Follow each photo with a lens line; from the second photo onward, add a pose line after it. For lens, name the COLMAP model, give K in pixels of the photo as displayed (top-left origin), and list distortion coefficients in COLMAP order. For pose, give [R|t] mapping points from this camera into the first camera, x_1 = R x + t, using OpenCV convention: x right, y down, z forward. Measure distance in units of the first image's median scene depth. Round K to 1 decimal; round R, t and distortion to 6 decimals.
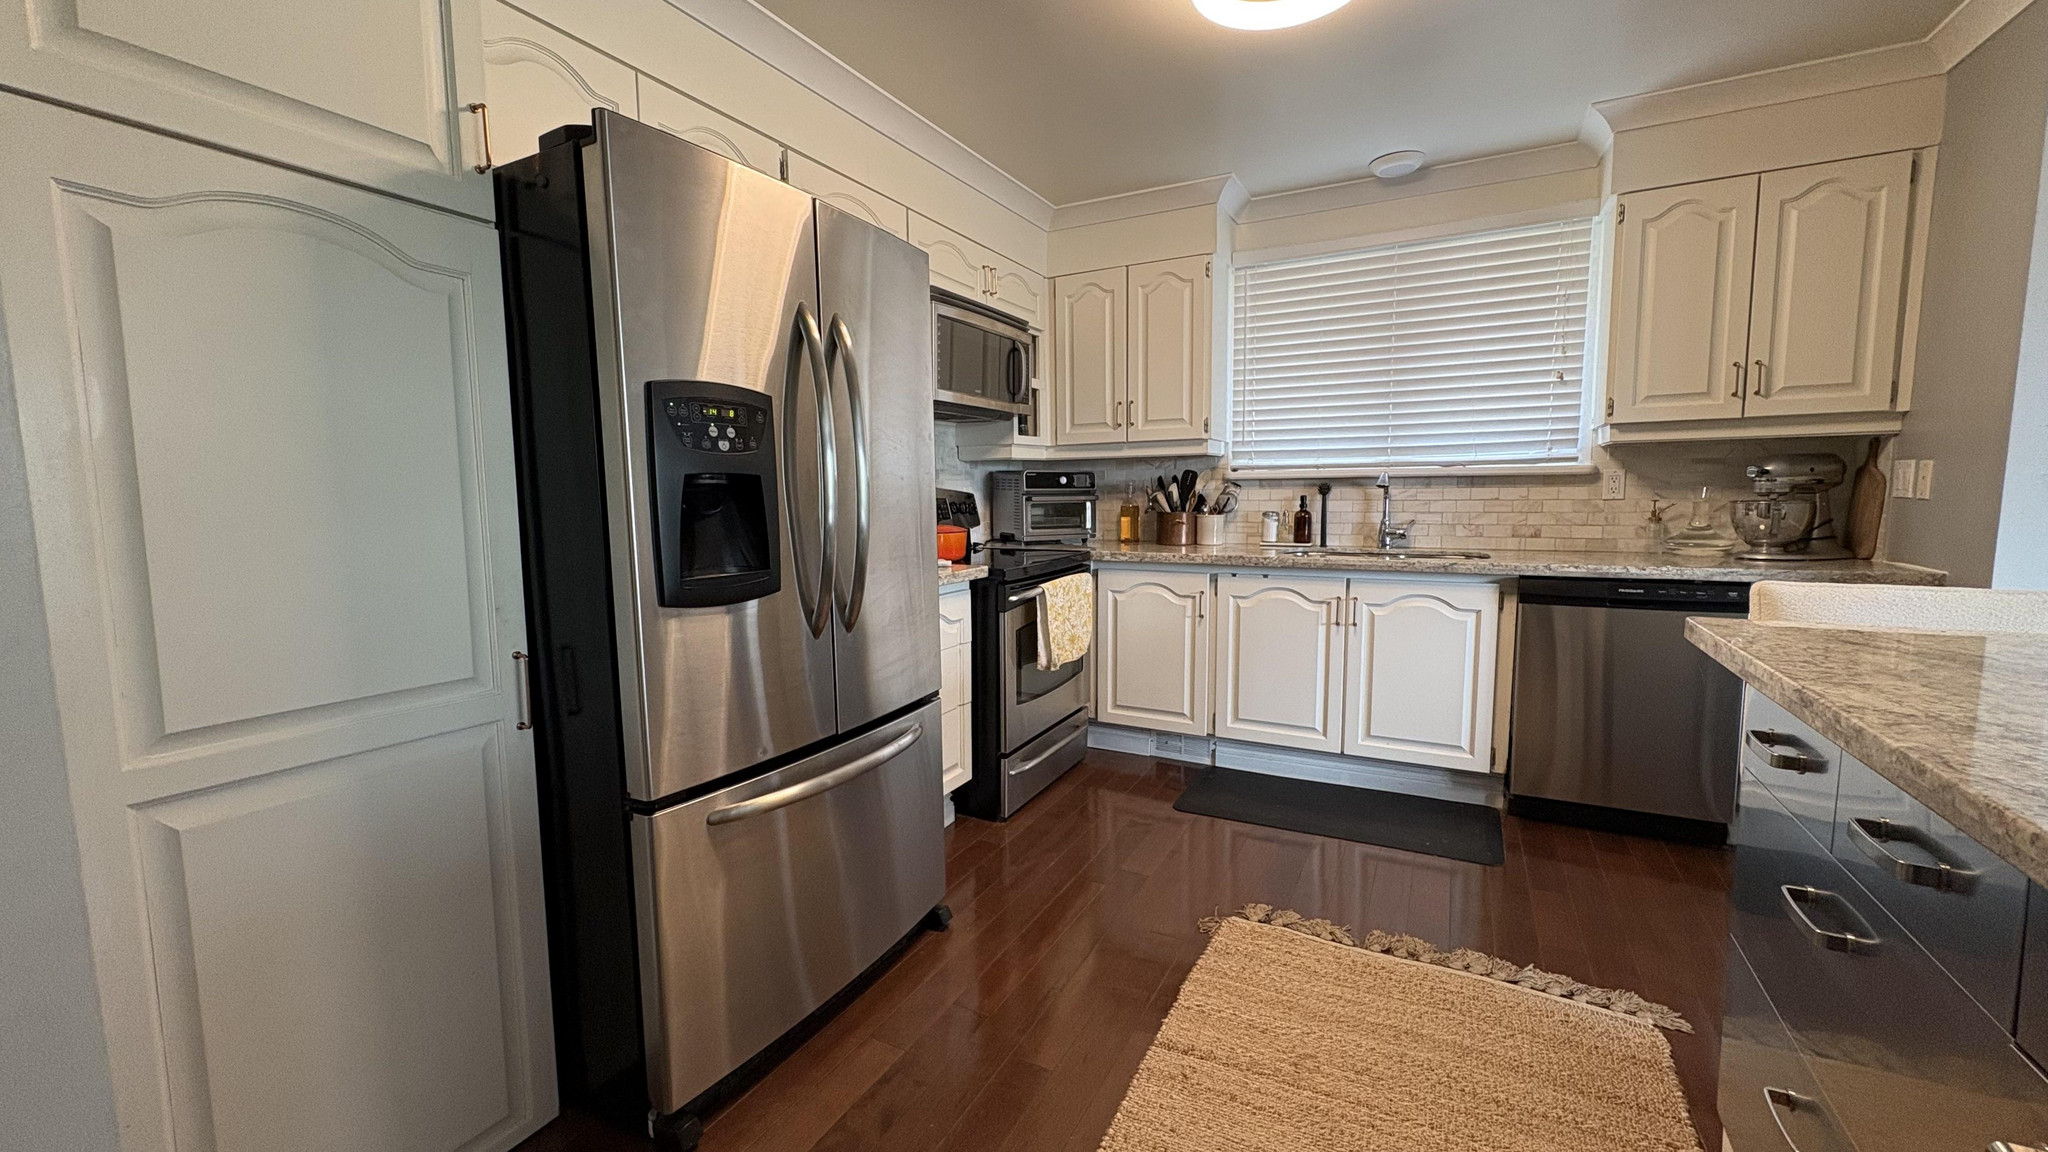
lens RADIAL K [[814.3, 0, 1026.4], [0, 814.3, 575.9], [0, 0, 1]] dist [0.001794, 0.000195]
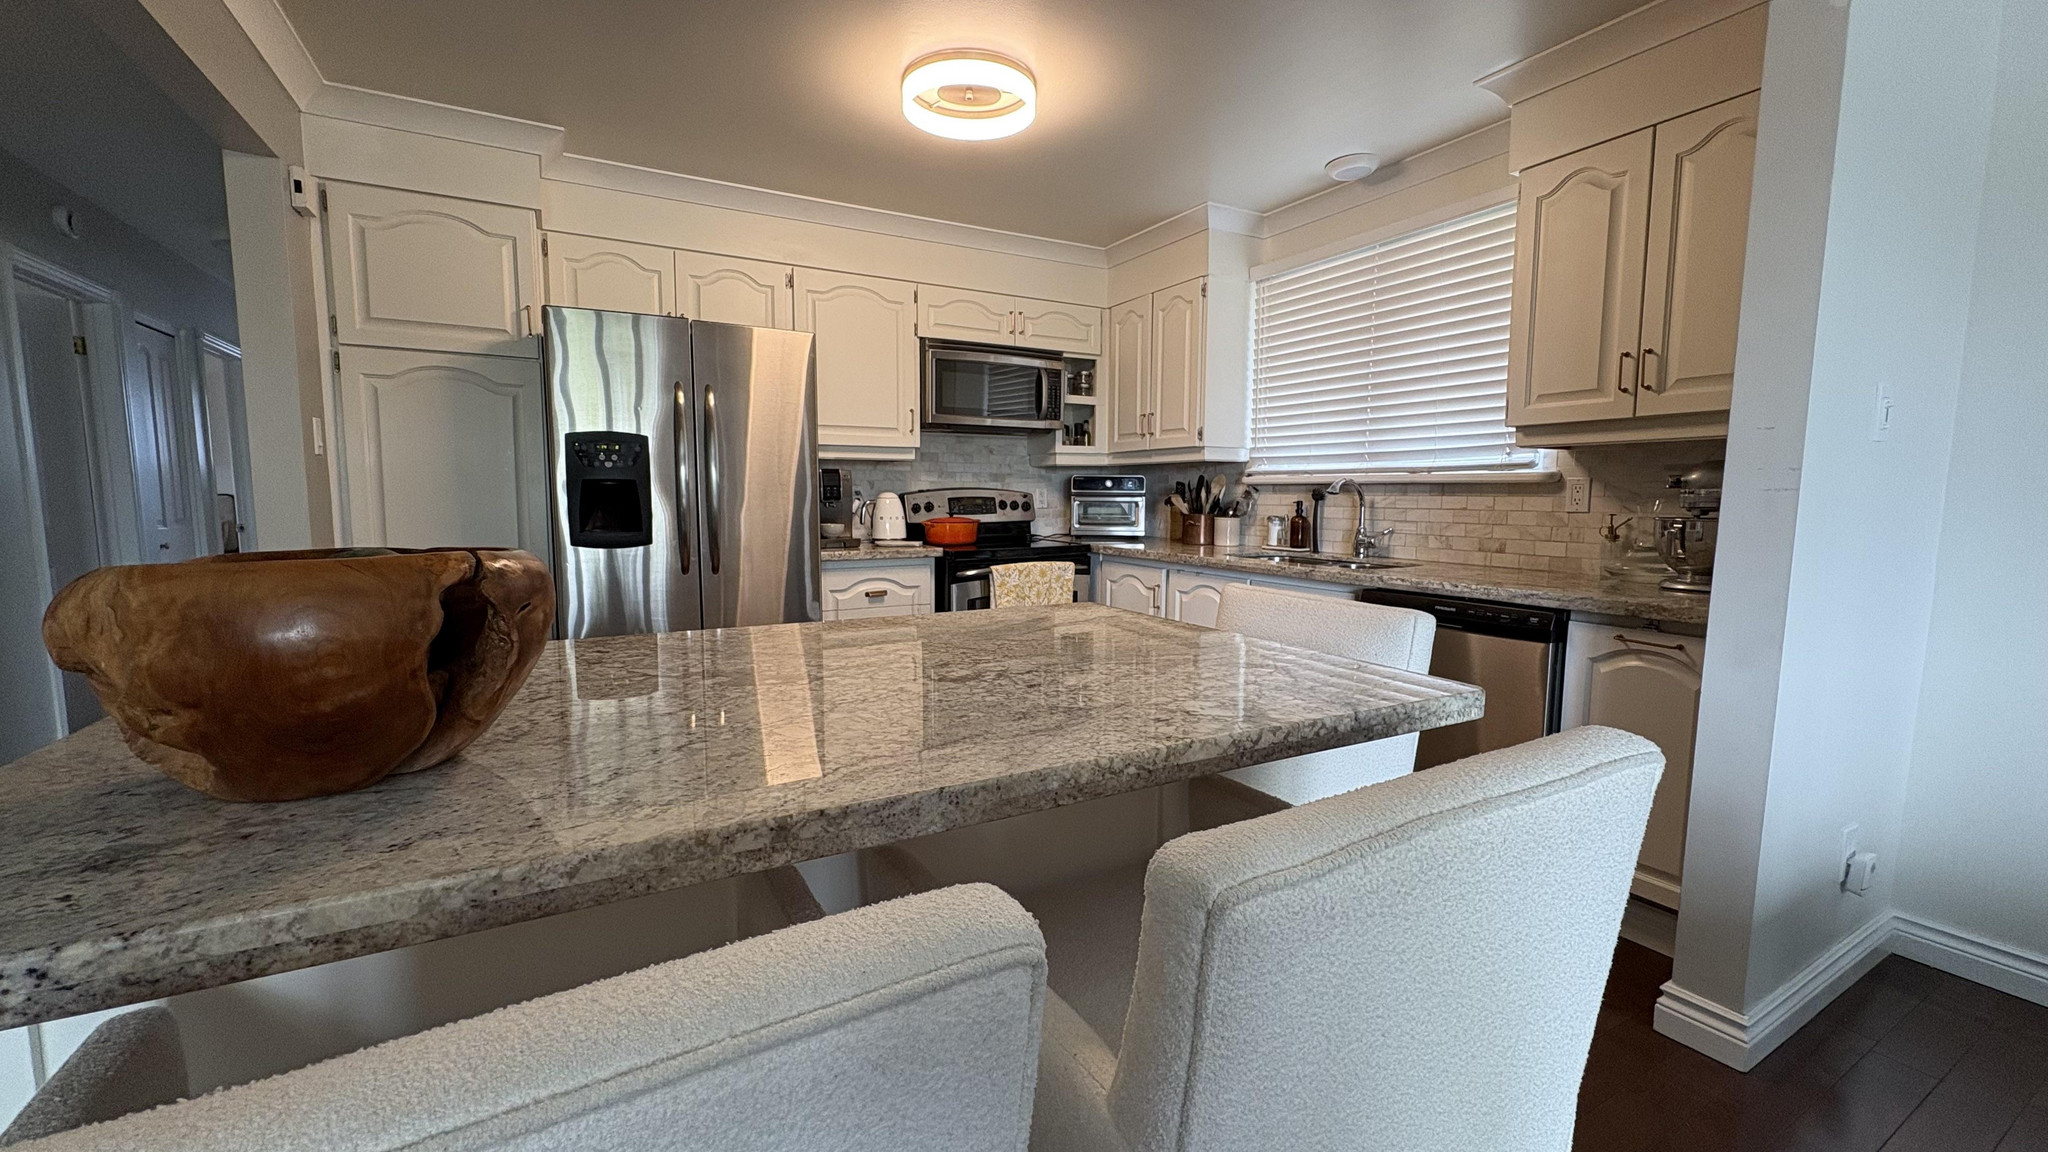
lens RADIAL K [[814.3, 0, 1024.3], [0, 814.3, 574.5], [0, 0, 1]] dist [0.001794, 0.000195]
pose [[0.840407, 0.069740, -0.537450, 0.680507], [-0.070286, 0.997336, 0.019509, -0.003965], [0.537379, 0.021380, 0.843070, -0.035601]]
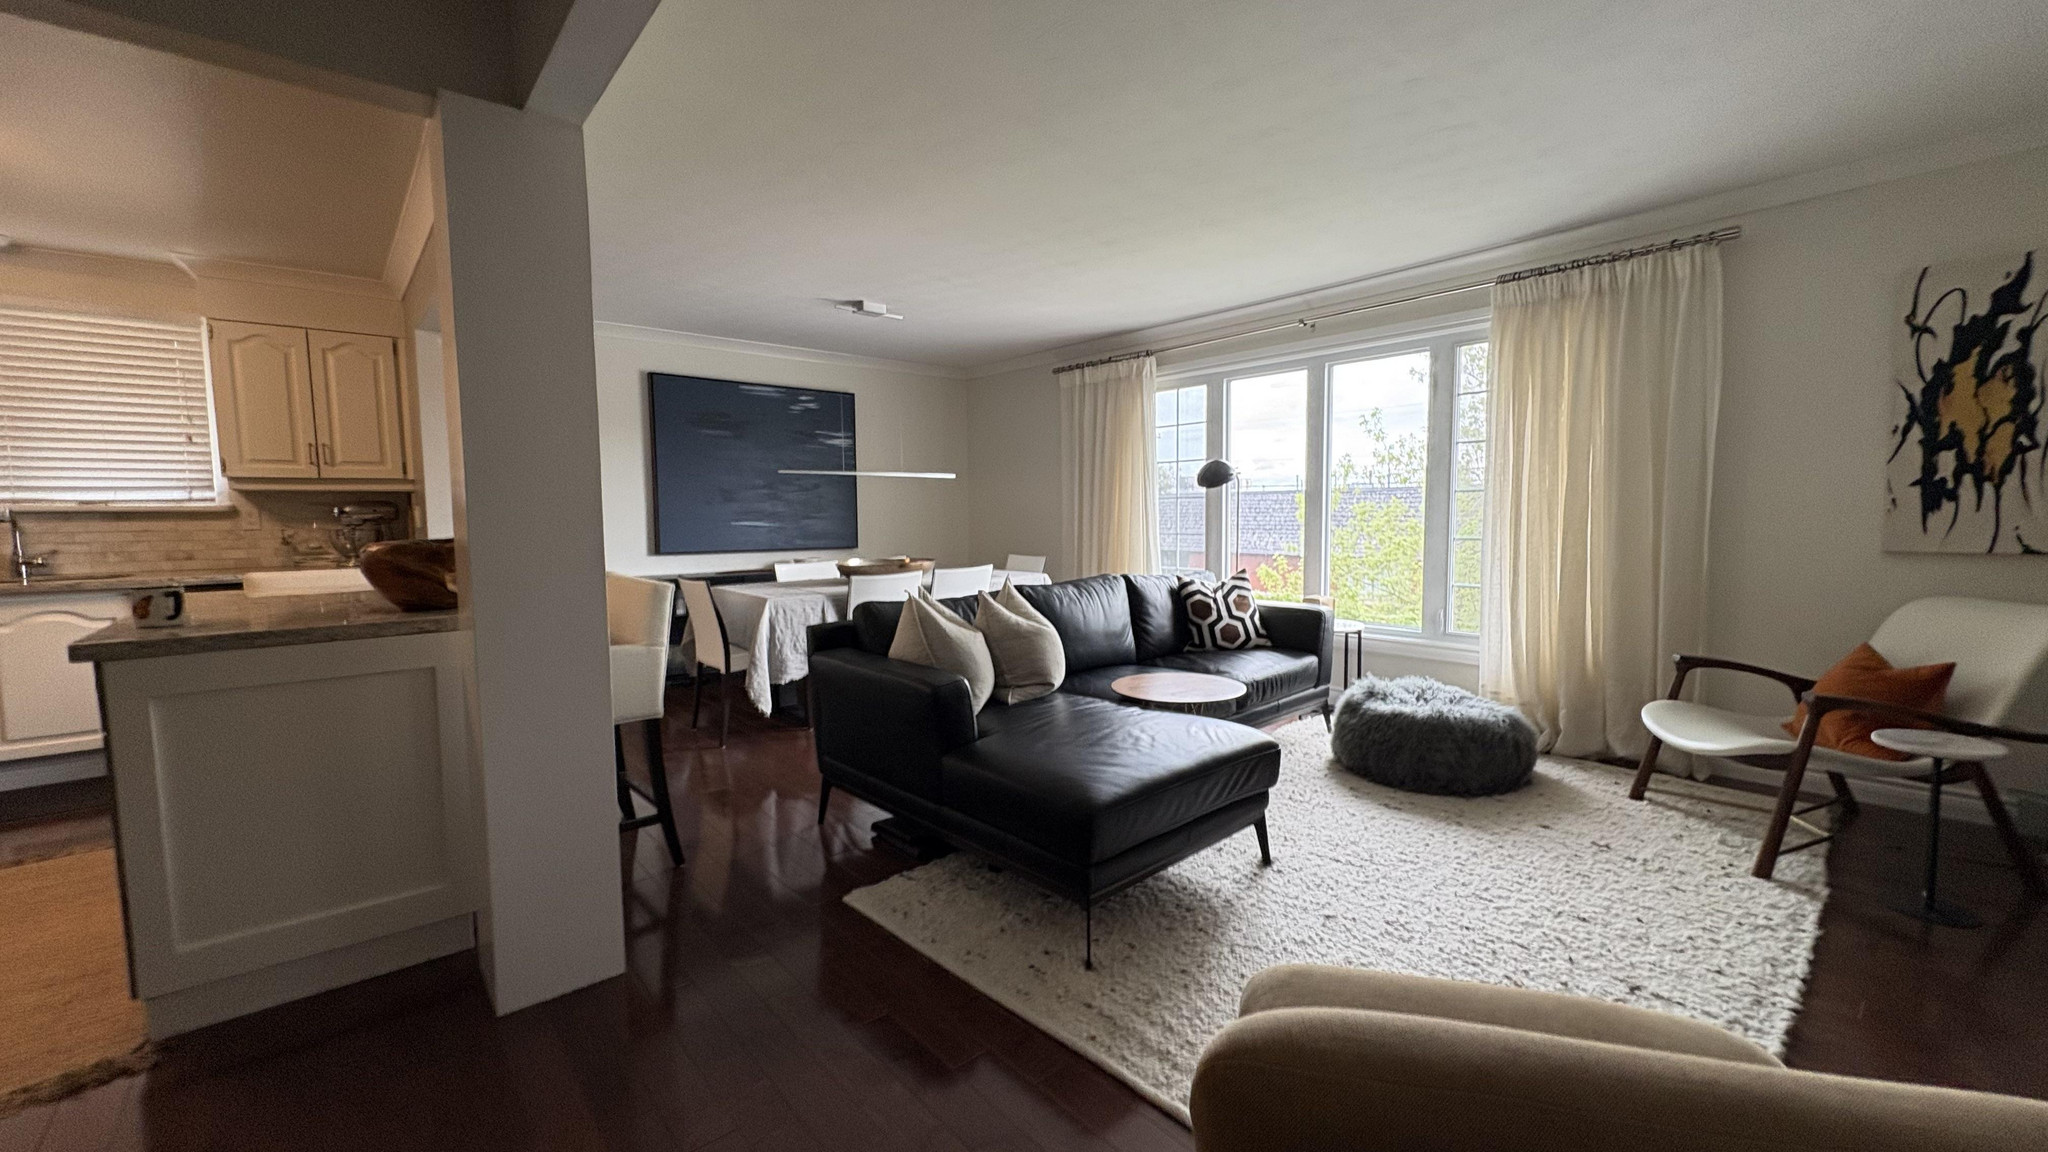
lens RADIAL K [[814.3, 0, 1028.8], [0, 814.3, 579.1], [0, 0, 1]] dist [0.001794, 0.000195]
pose [[0.363718, -0.068231, 0.929007, -0.098437], [0.102288, 0.994208, 0.032973, 0.078293], [-0.925876, 0.083034, 0.368591, -0.723765]]
